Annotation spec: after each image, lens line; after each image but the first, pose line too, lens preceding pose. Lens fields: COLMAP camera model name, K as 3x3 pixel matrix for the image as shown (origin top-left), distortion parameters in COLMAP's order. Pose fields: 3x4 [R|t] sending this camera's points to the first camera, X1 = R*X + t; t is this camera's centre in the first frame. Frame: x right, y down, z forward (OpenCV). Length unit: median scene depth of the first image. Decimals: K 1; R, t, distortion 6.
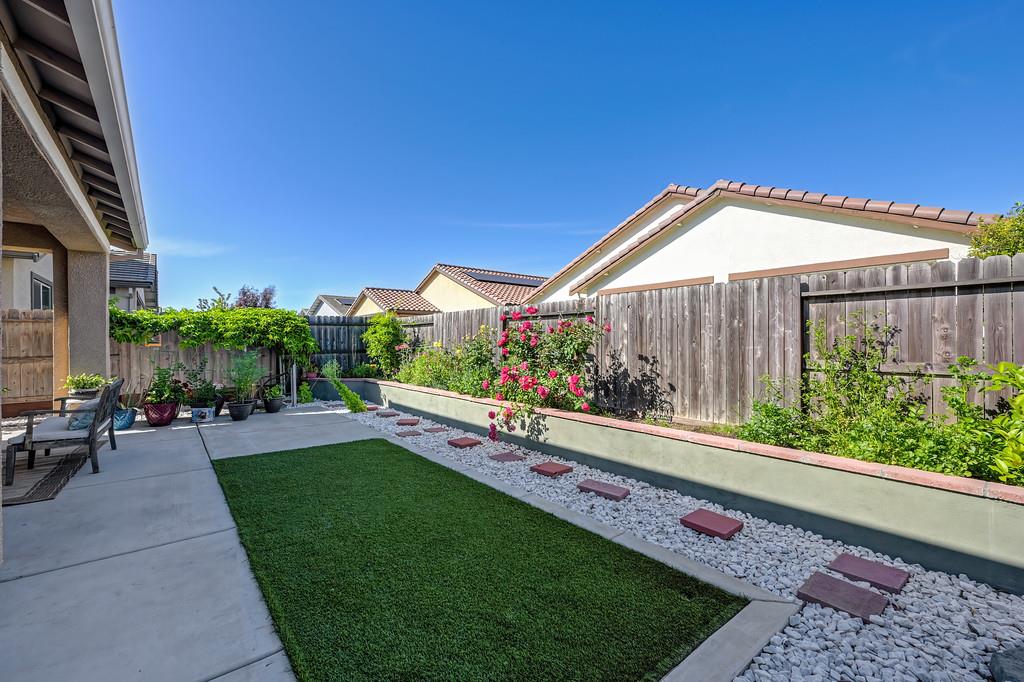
lens RADIAL K [[427.5, 0, 518.0], [0, 427.5, 339.6], [0, 0, 1]] dist [-0.003716, -0.000831]
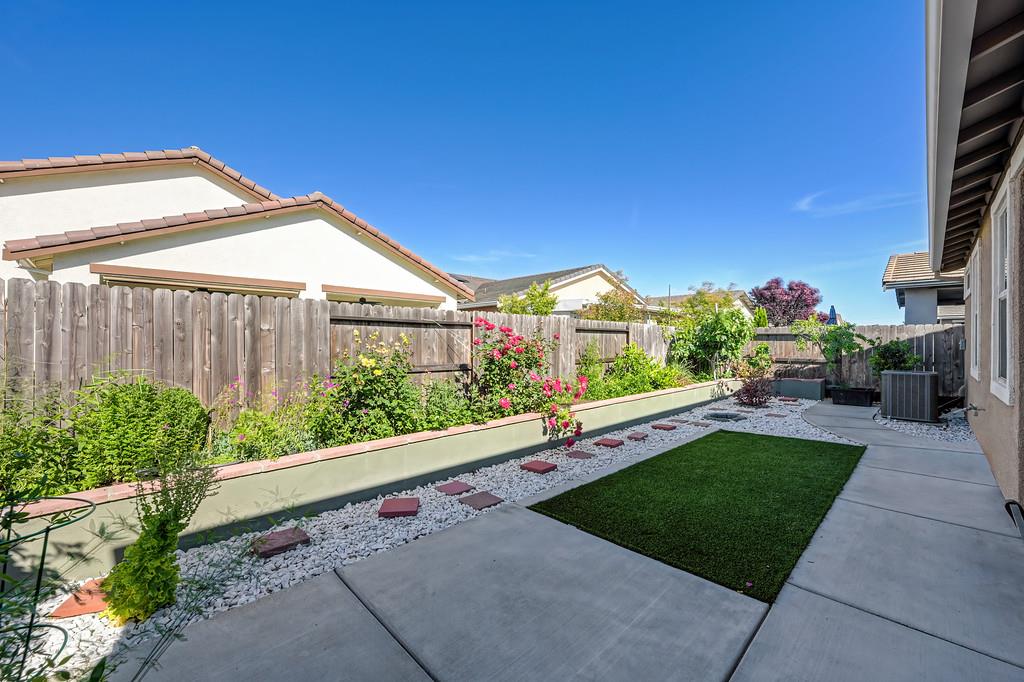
lens RADIAL K [[405.6, 0, 514.6], [0, 405.6, 340.8], [0, 0, 1]] dist [-0.001110, 0.000663]
pose [[-0.073871, 0.008267, 0.997234, -0.782320], [-0.006504, 0.999940, -0.008771, -0.015660], [-0.997247, -0.007134, -0.073813, 0.885823]]
